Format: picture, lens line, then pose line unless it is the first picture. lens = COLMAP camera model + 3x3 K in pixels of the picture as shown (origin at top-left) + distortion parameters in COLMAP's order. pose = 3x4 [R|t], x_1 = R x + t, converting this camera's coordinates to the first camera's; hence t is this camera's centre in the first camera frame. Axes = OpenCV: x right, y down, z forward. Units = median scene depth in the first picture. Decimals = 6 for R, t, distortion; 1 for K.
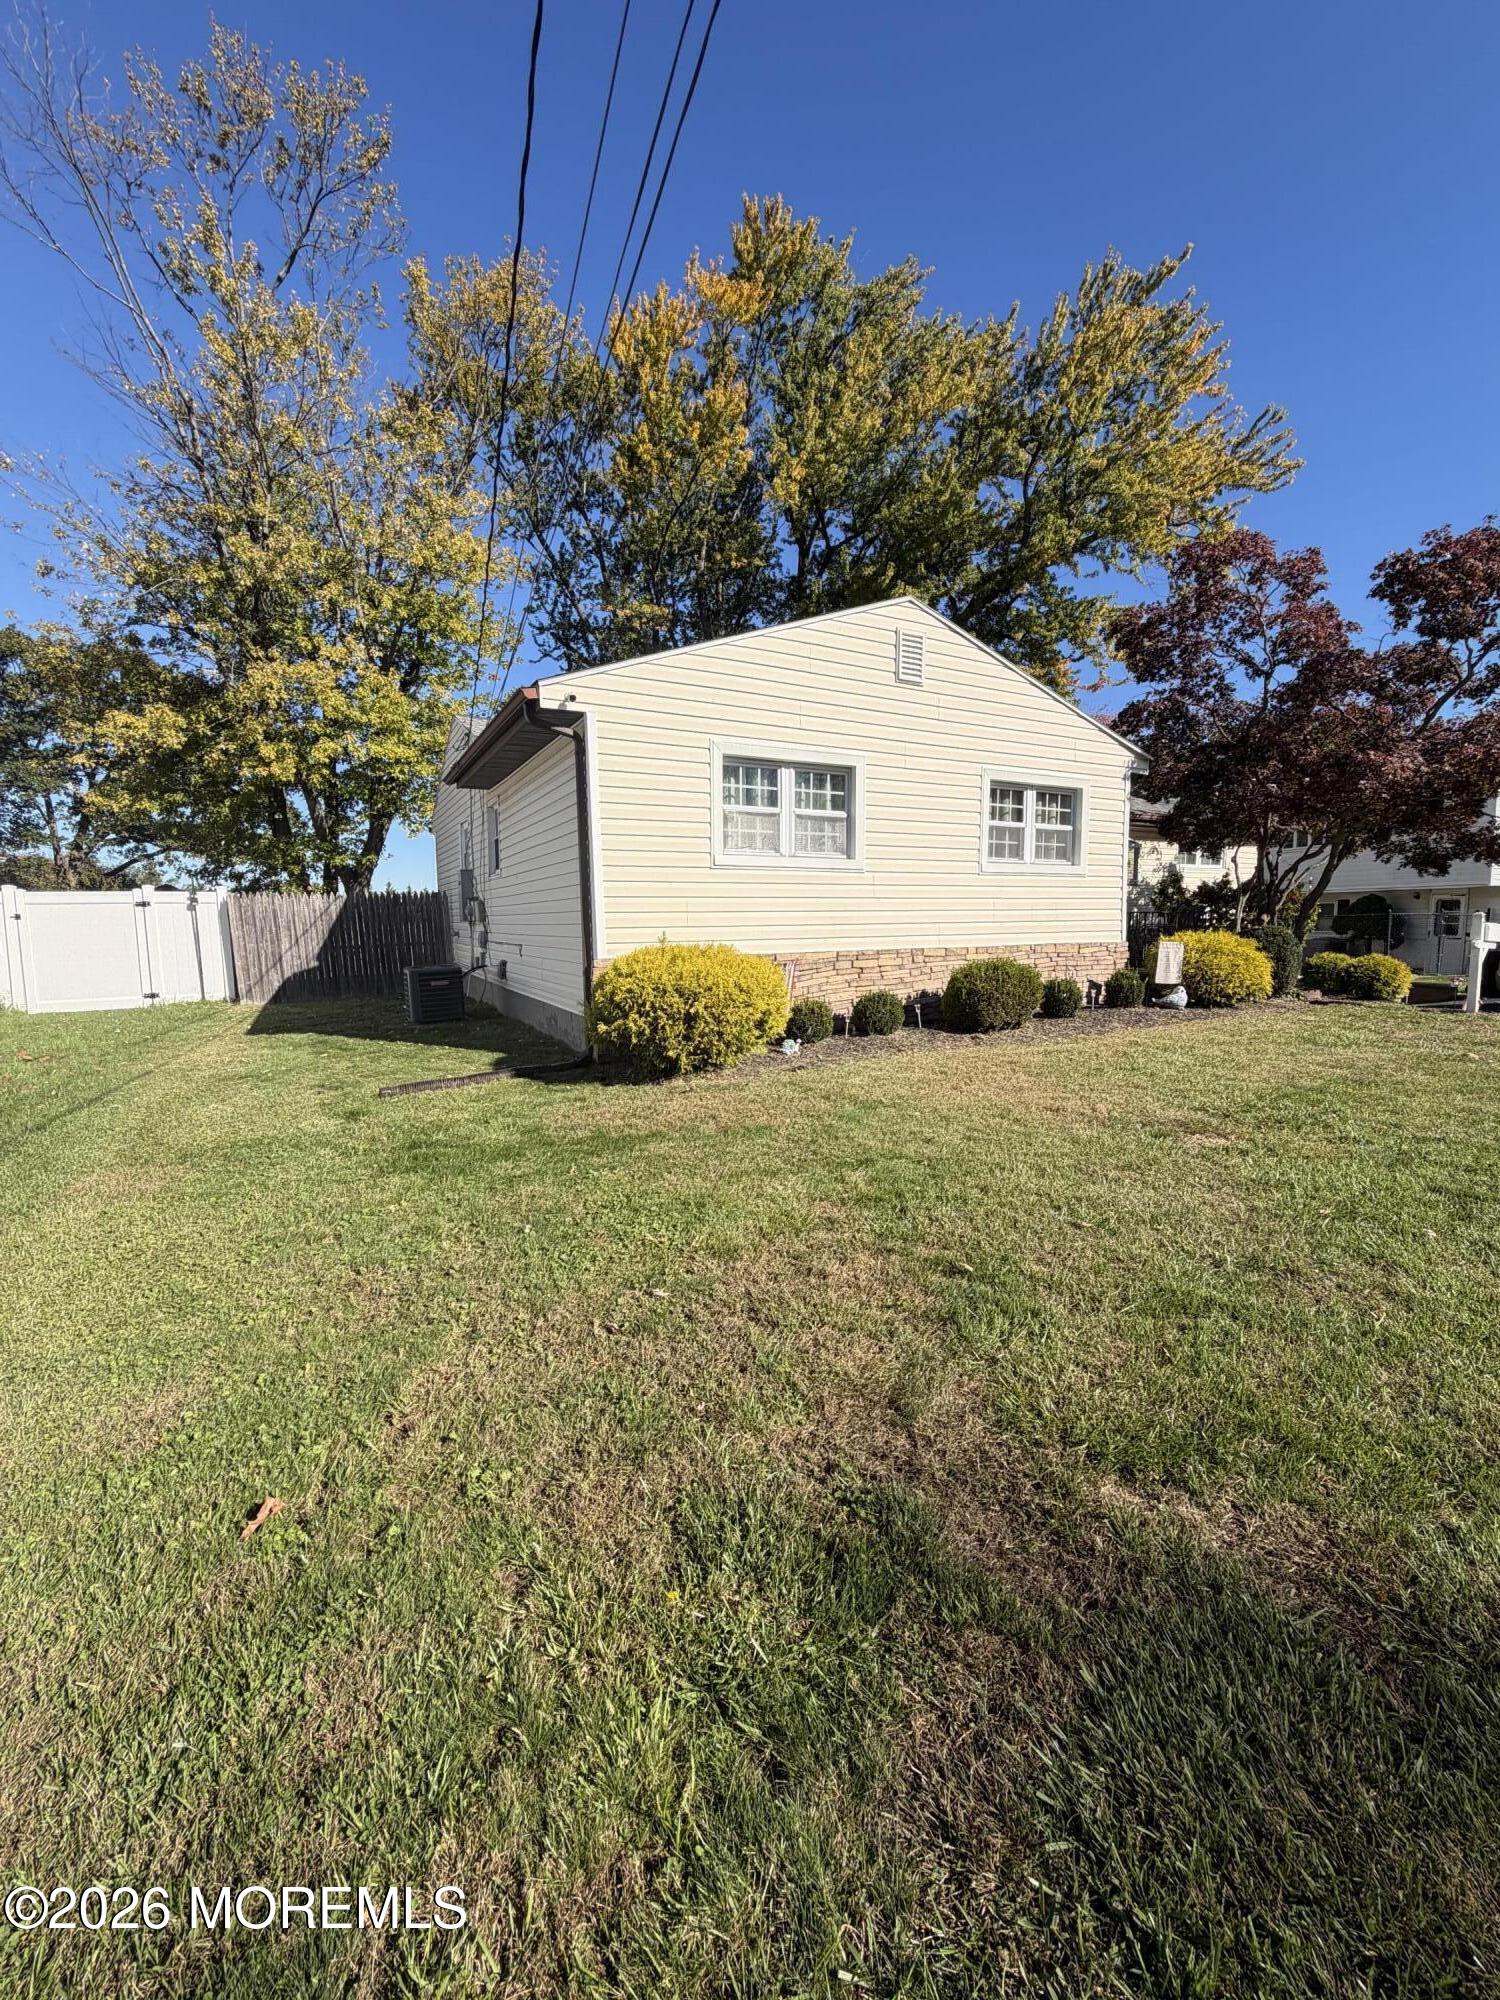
lens RADIAL K [[798.8, 0, 750.0], [0, 798.8, 1000.0], [0, 0, 1]] dist [0.000093, 0.000004]
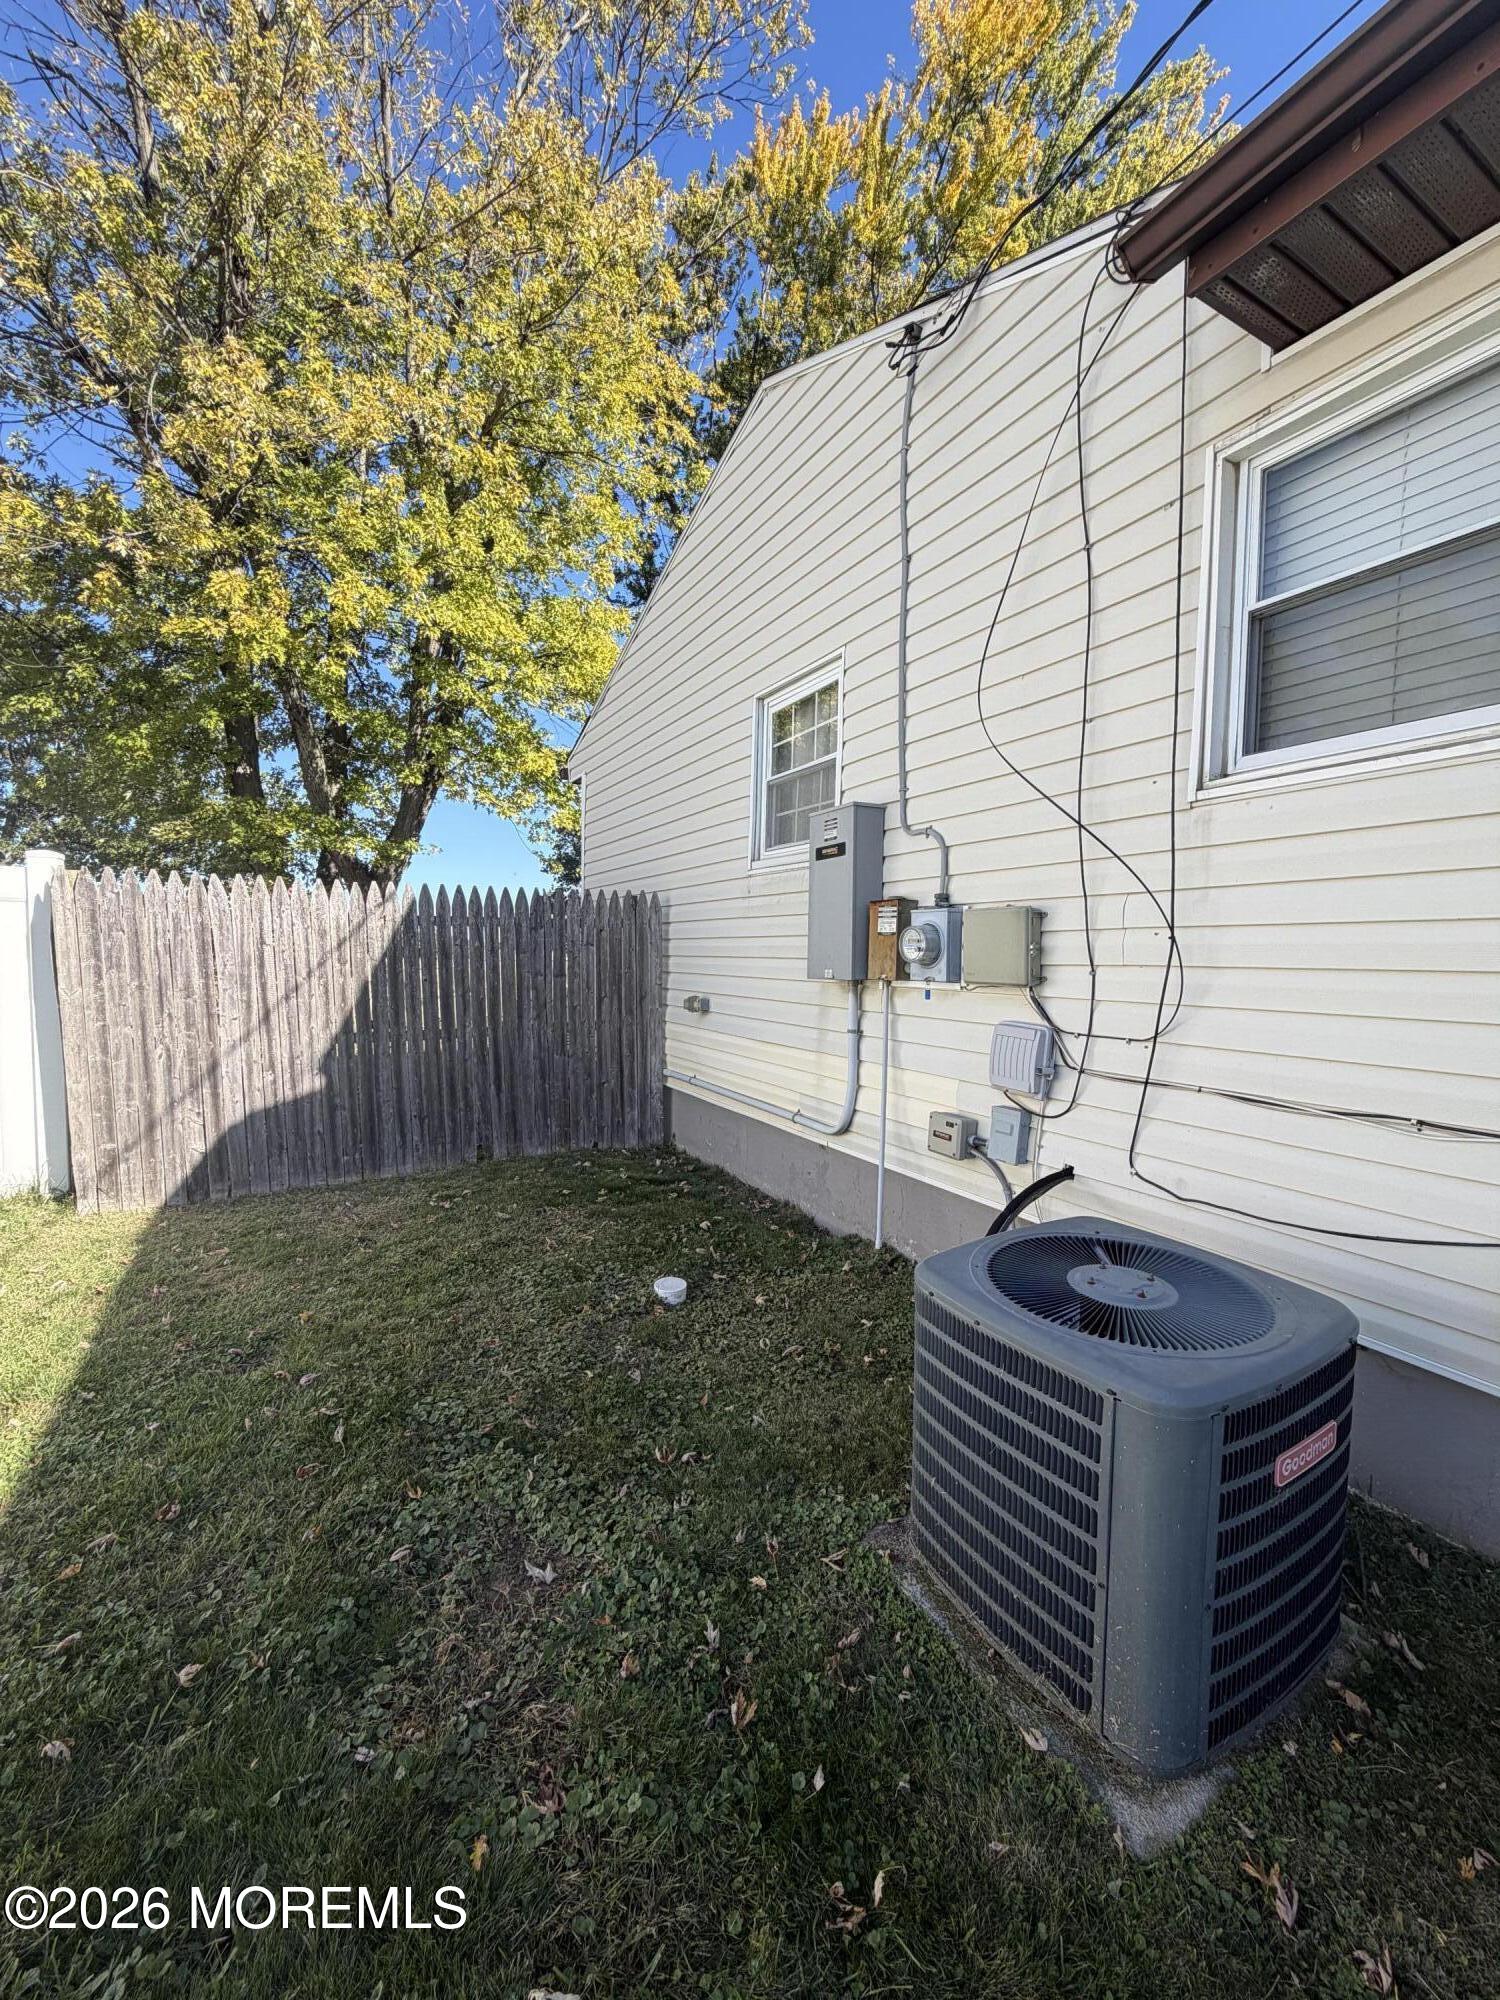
lens RADIAL K [[808.9, 0, 750.0], [0, 808.9, 1000.0], [0, 0, 1]] dist [0.000172, 0.000002]
pose [[0.999380, 0.030496, 0.017588, -0.363607], [-0.029728, 0.998659, -0.042378, -0.072579], [-0.018857, 0.041829, 0.998947, 0.644944]]
